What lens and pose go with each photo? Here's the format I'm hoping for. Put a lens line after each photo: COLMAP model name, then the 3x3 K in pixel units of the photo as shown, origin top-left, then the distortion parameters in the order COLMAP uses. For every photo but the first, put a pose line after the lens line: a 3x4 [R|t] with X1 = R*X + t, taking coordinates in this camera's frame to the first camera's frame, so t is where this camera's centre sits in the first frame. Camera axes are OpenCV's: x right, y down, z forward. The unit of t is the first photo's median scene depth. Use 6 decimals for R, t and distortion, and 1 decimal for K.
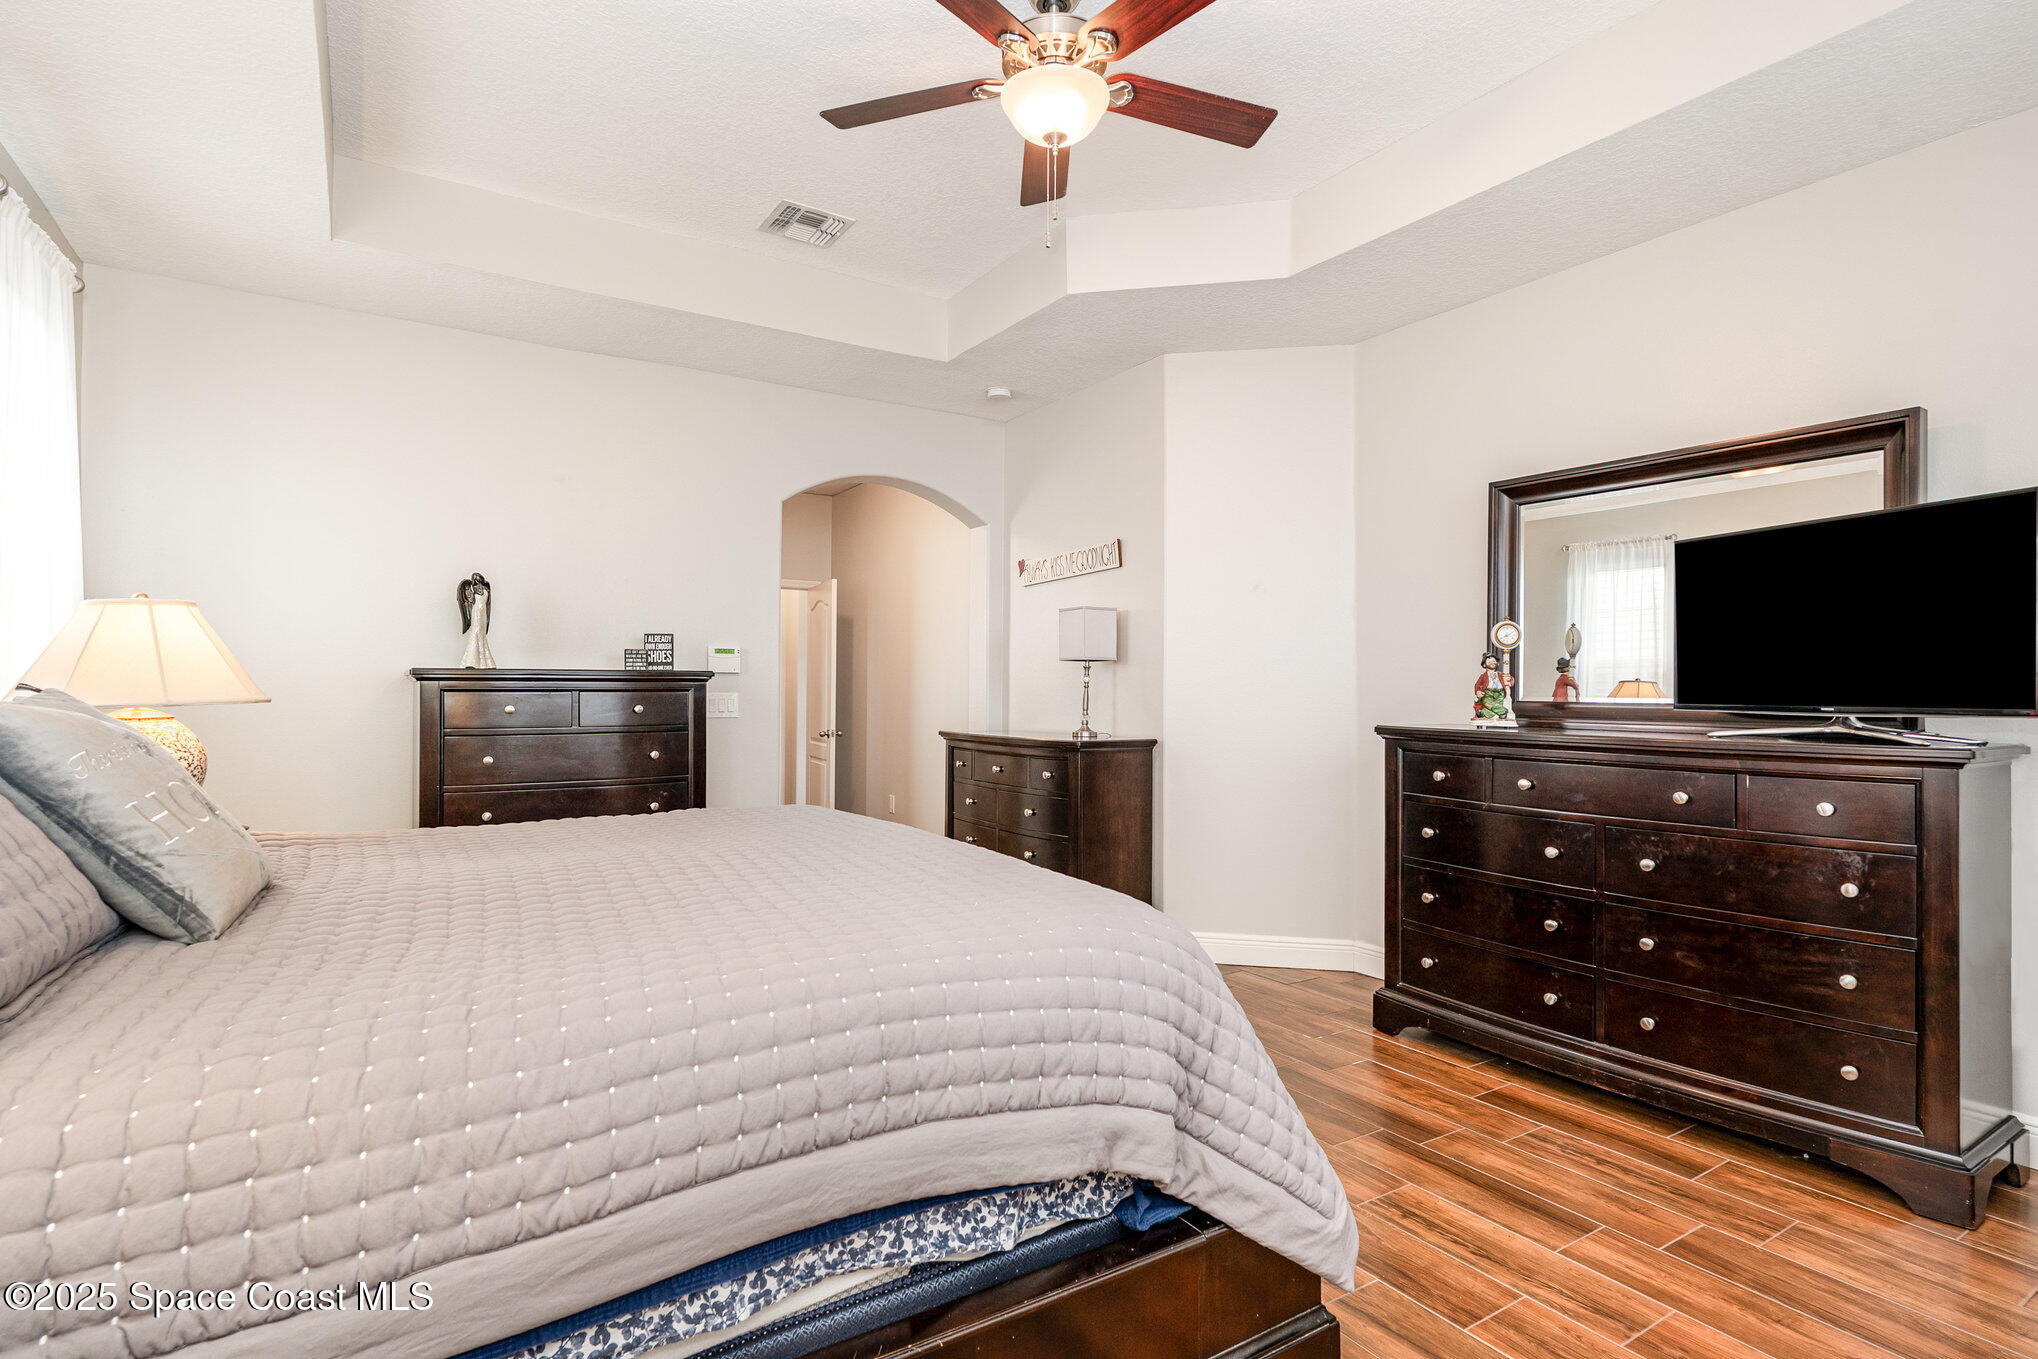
lens RADIAL K [[1030.1, 0, 1021.8], [0, 1030.1, 684.2], [0, 0, 1]] dist [-0.001032, -0.000448]
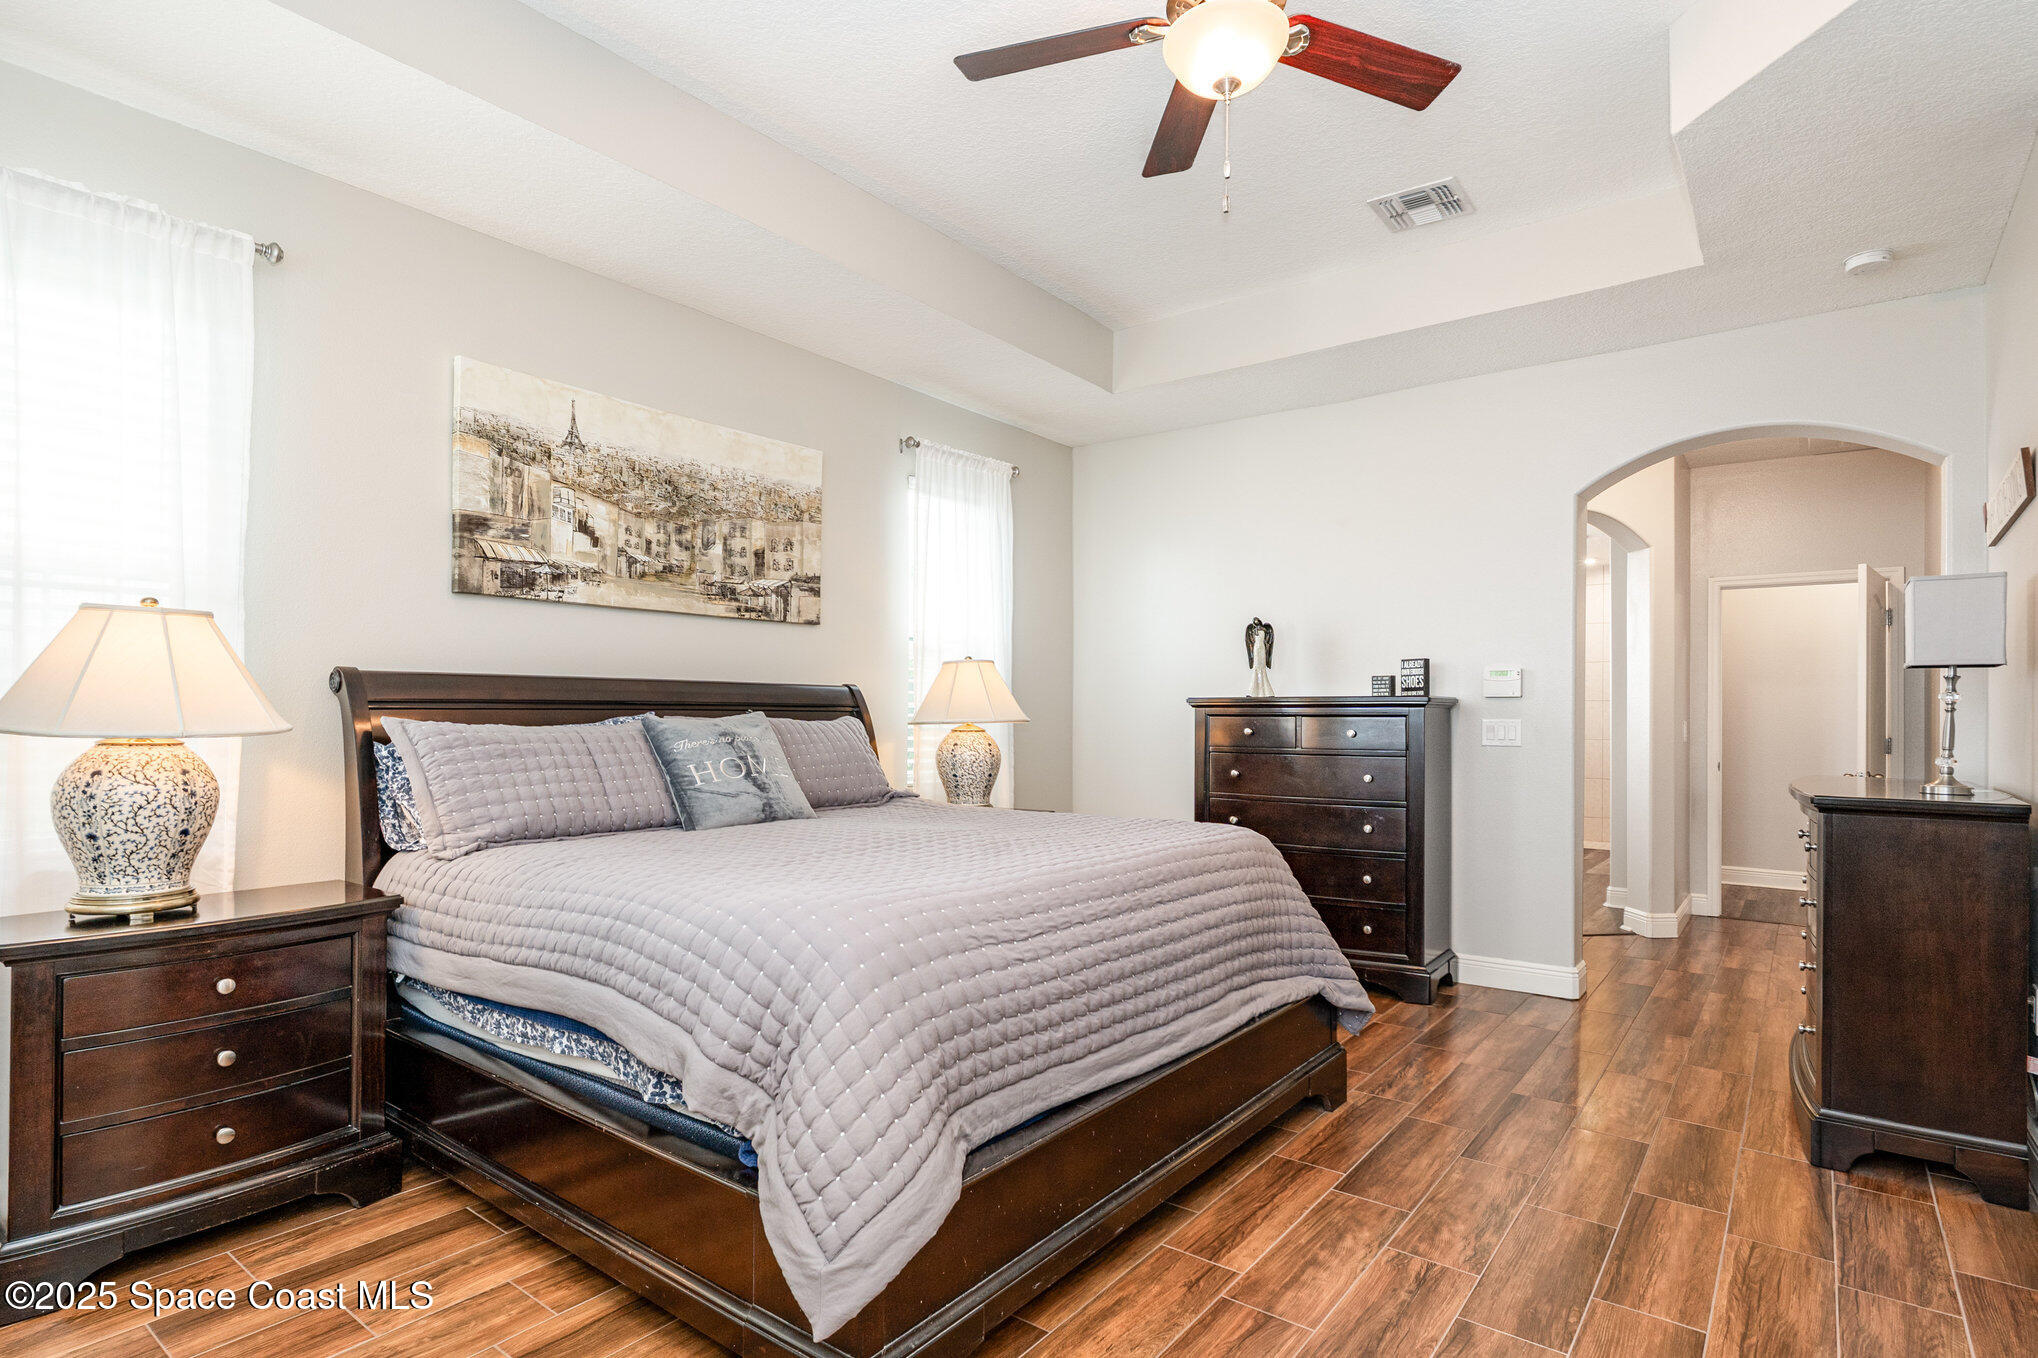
lens RADIAL K [[1030.1, 0, 1026.3], [0, 1030.1, 715.0], [0, 0, 1]] dist [-0.001032, -0.000448]
pose [[0.337513, -0.001694, -0.941319, 0.509867], [0.001486, 0.999998, -0.001267, 0.006188], [0.941320, -0.000971, 0.337515, 0.344324]]
